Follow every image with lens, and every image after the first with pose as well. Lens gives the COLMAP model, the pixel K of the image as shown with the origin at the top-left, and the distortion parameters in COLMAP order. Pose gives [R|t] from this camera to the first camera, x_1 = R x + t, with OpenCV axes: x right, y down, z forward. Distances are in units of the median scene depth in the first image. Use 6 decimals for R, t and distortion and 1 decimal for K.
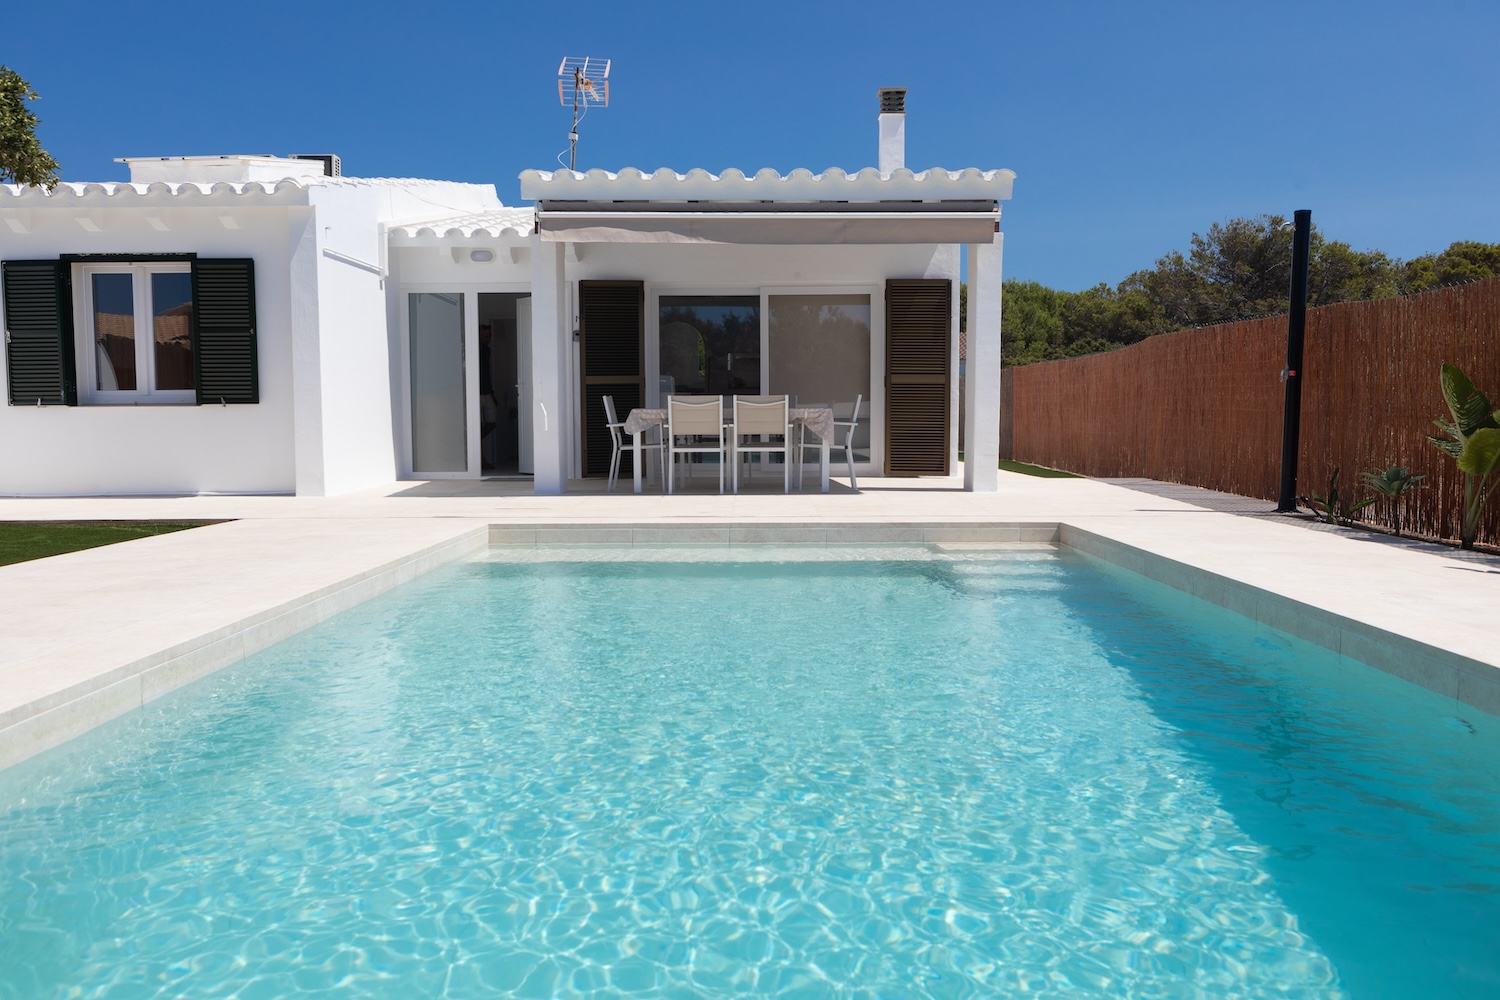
lens RADIAL K [[1128.5, 0, 750.0], [0, 1128.5, 500.0], [0, 0, 1]] dist [-0.005779, 0.000317]
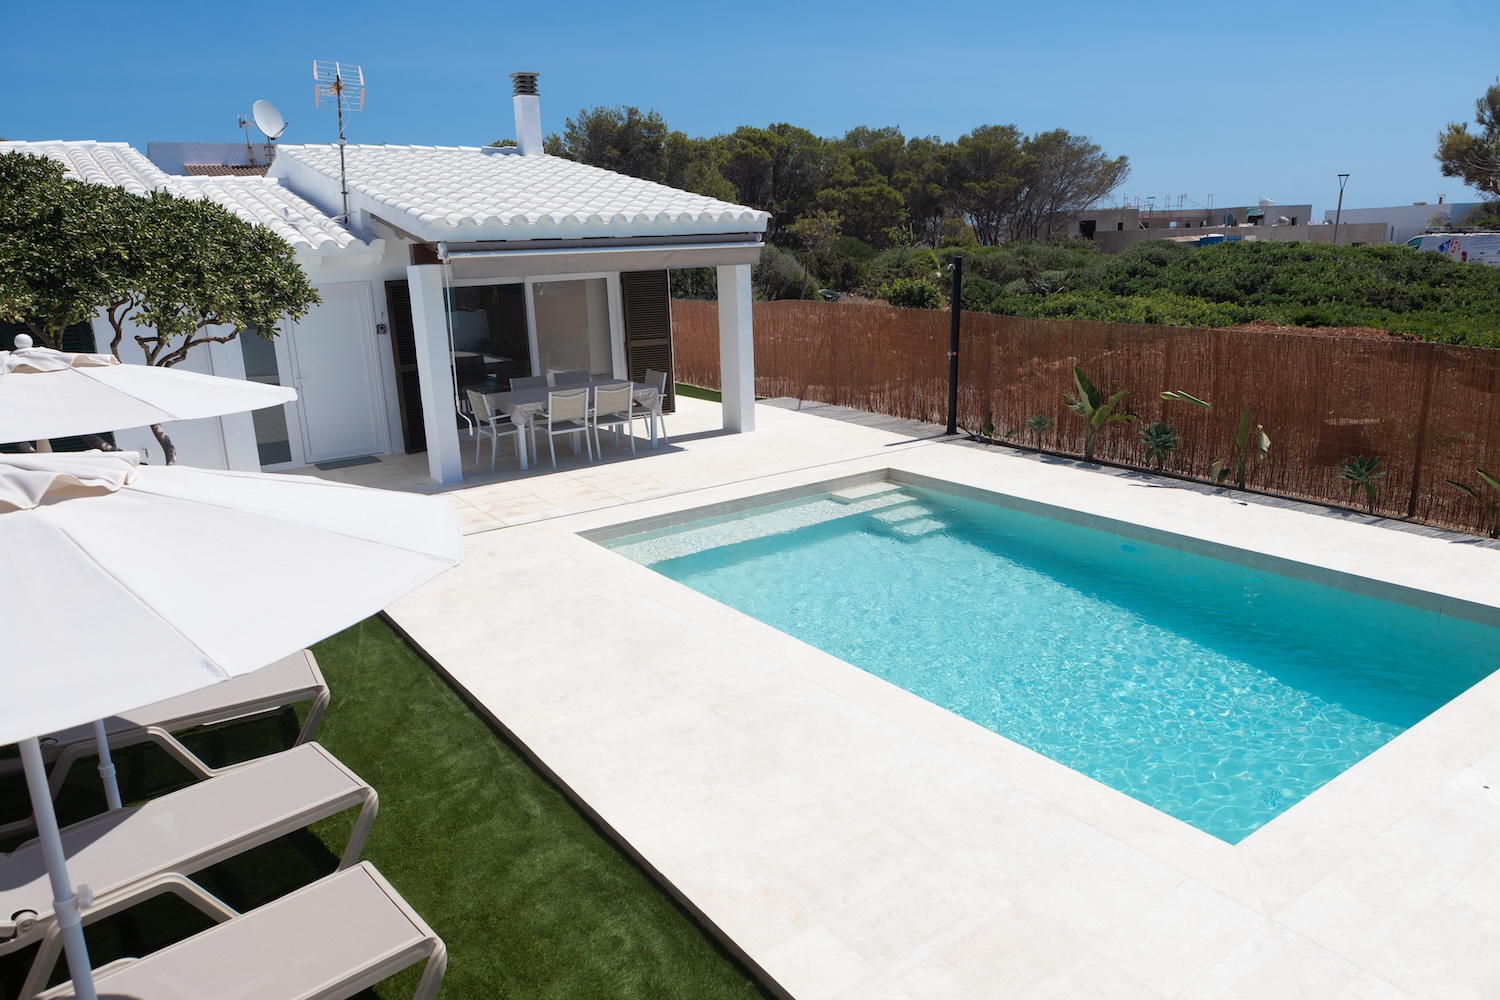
lens RADIAL K [[1025.6, 0, 750.0], [0, 1025.6, 500.0], [0, 0, 1]] dist [0.002380, 0.000440]
pose [[0.816465, -0.168297, 0.552323, -0.531788], [0.075577, 0.979498, 0.186740, -0.167807], [-0.572427, -0.110724, 0.812445, -0.080520]]
